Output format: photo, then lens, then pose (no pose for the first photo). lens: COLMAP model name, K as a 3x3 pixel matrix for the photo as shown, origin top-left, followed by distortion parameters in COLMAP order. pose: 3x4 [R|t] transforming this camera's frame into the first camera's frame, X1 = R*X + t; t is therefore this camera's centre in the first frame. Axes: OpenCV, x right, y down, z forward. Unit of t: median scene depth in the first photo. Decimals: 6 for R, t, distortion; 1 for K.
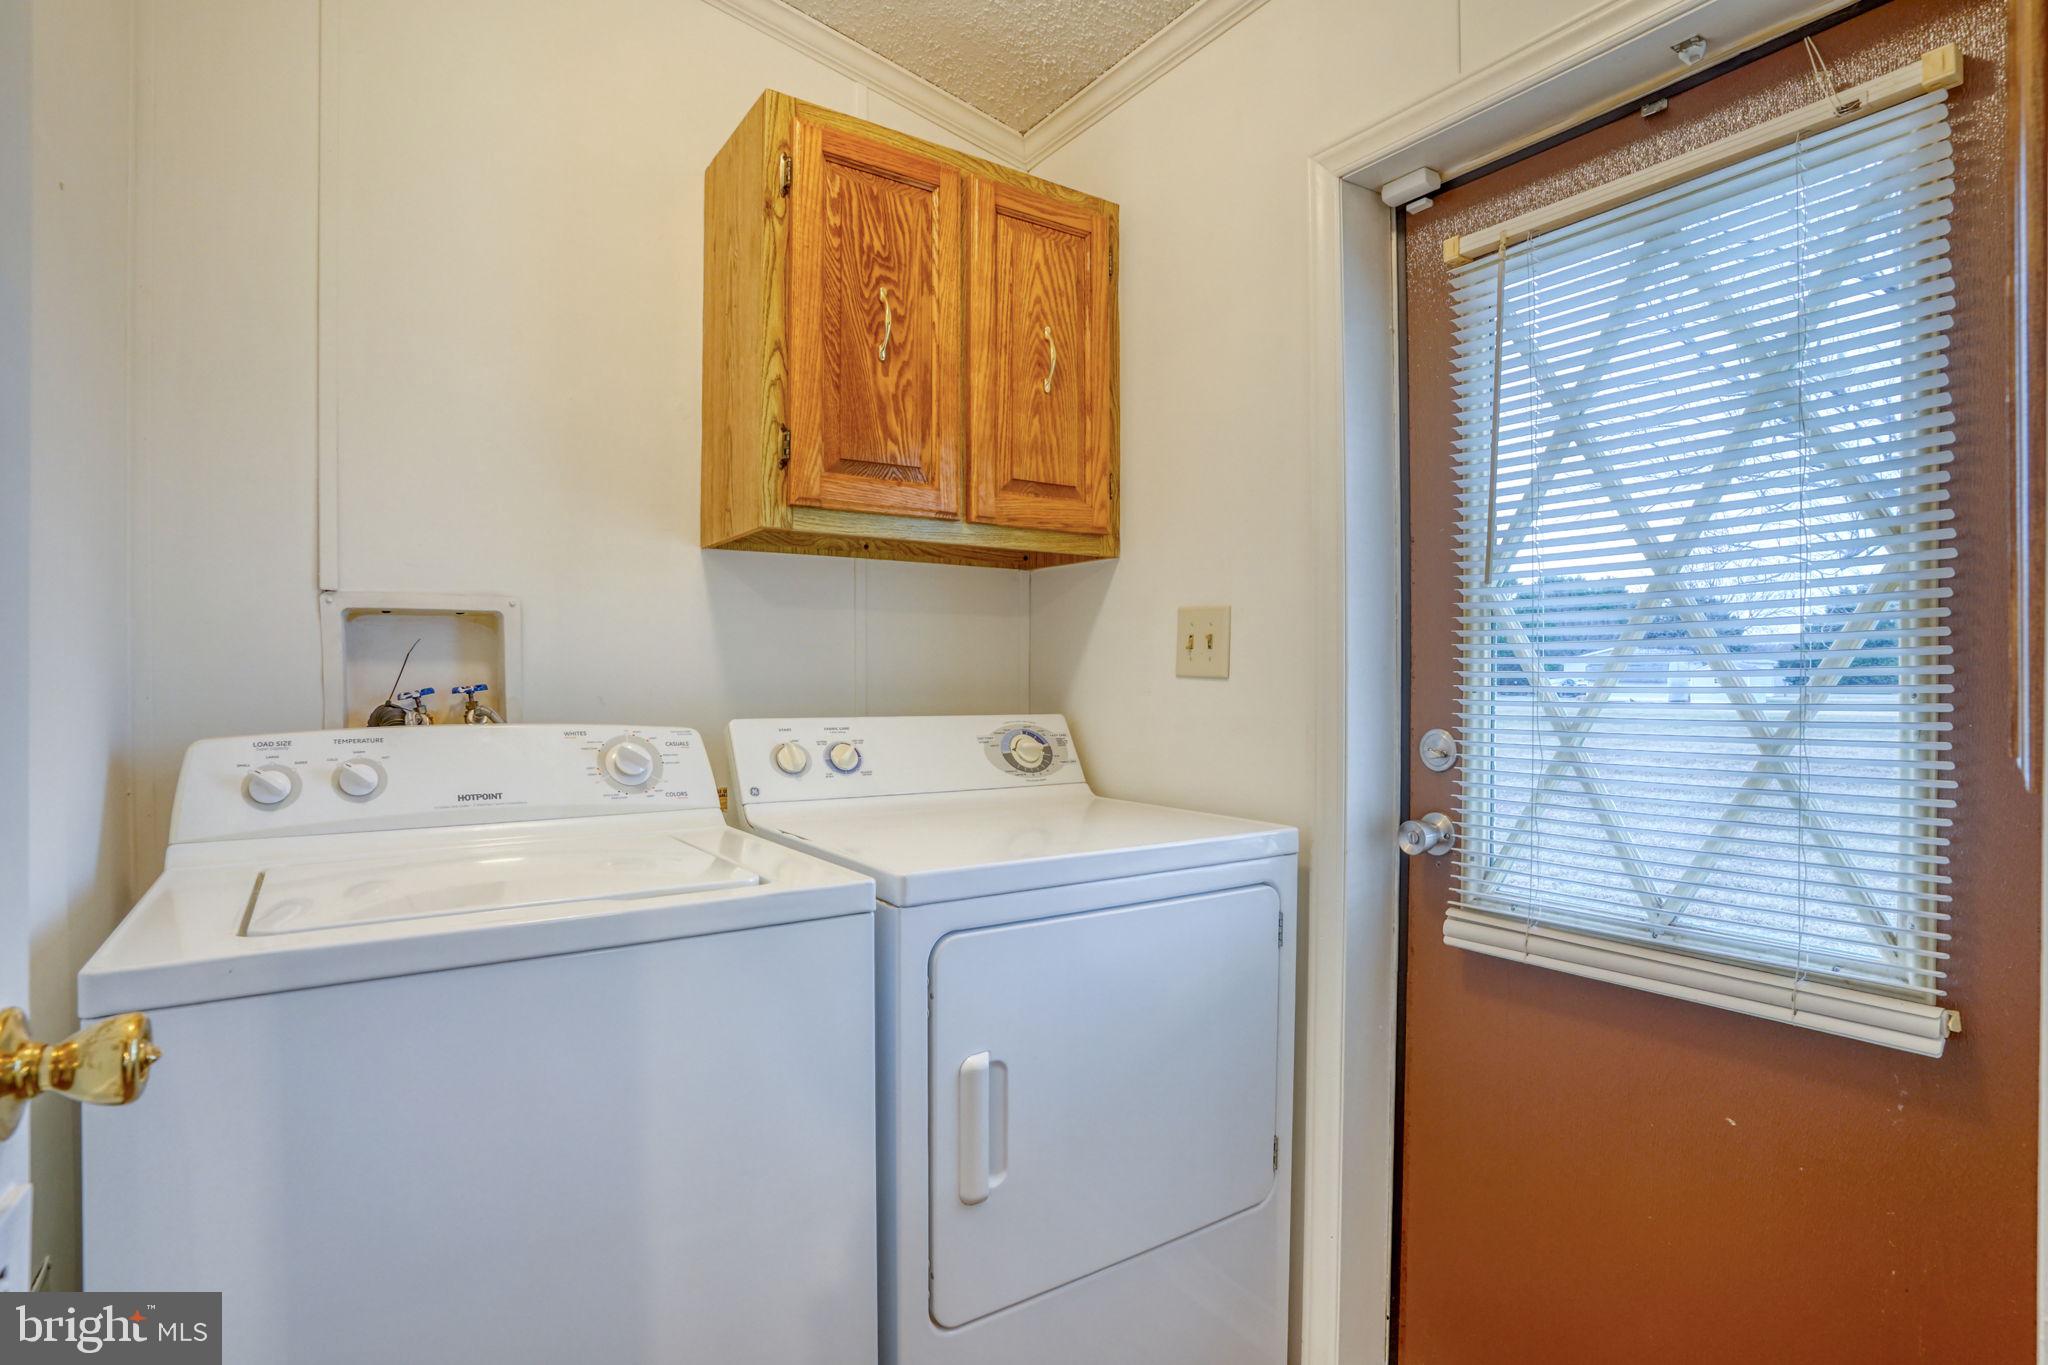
lens RADIAL K [[1067.2, 0, 1022.0], [0, 1067.2, 687.7], [0, 0, 1]] dist [-0.076913, 0.042011]
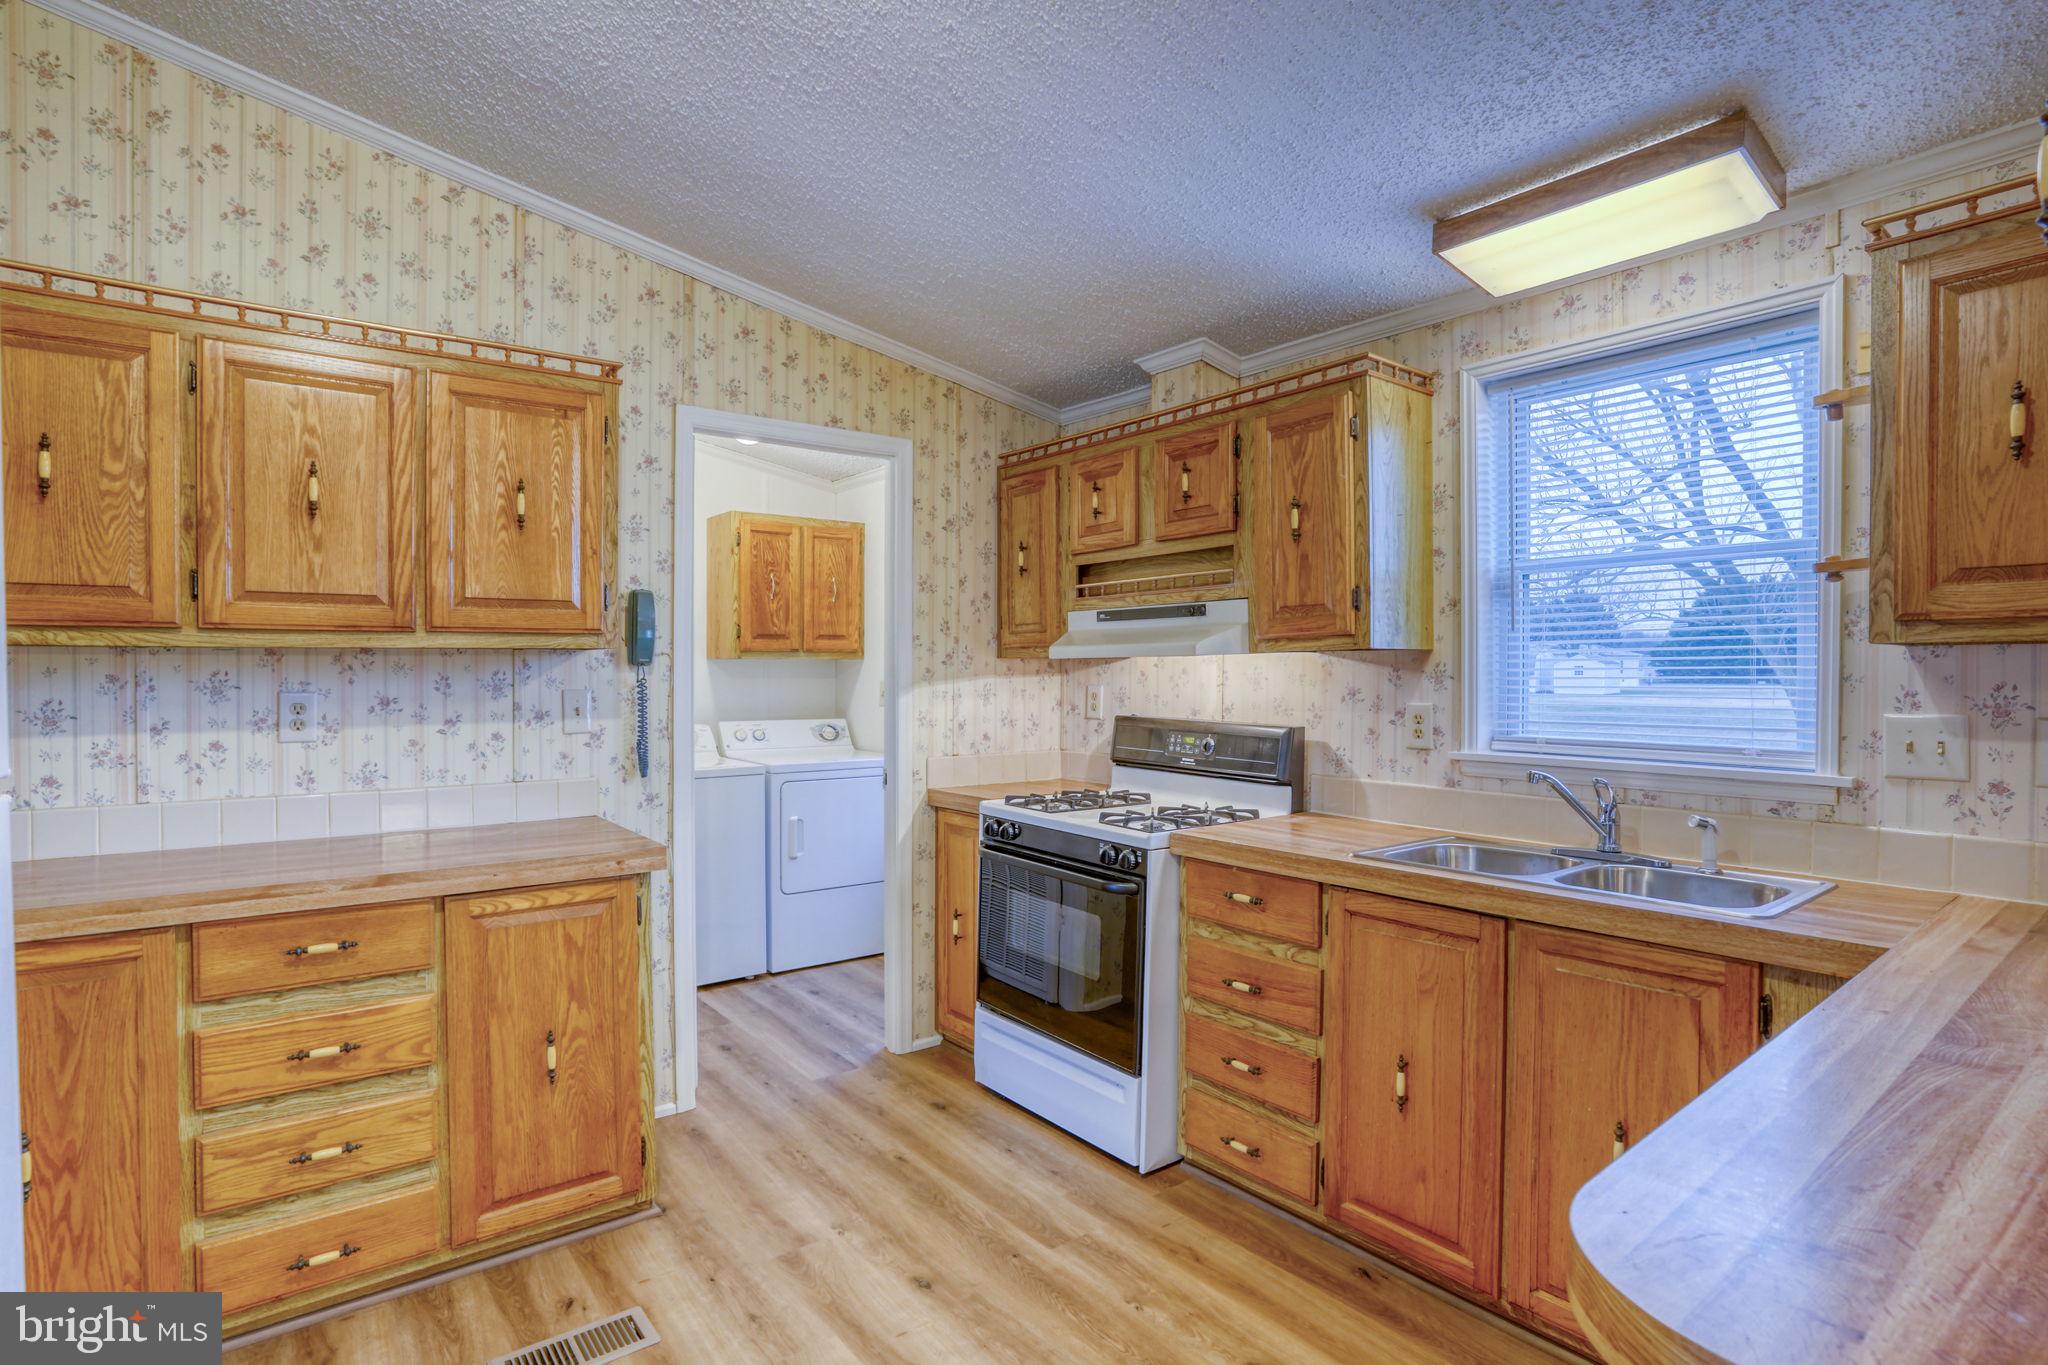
lens RADIAL K [[1053.3, 0, 969.6], [0, 1053.3, 688.0], [0, 0, 1]] dist [-0.073155, 0.046900]
pose [[0.999817, 0.001350, 0.019084, 0.342255], [-0.001570, 0.999932, 0.011525, -0.093213], [-0.019067, -0.011553, 0.999751, -1.817704]]
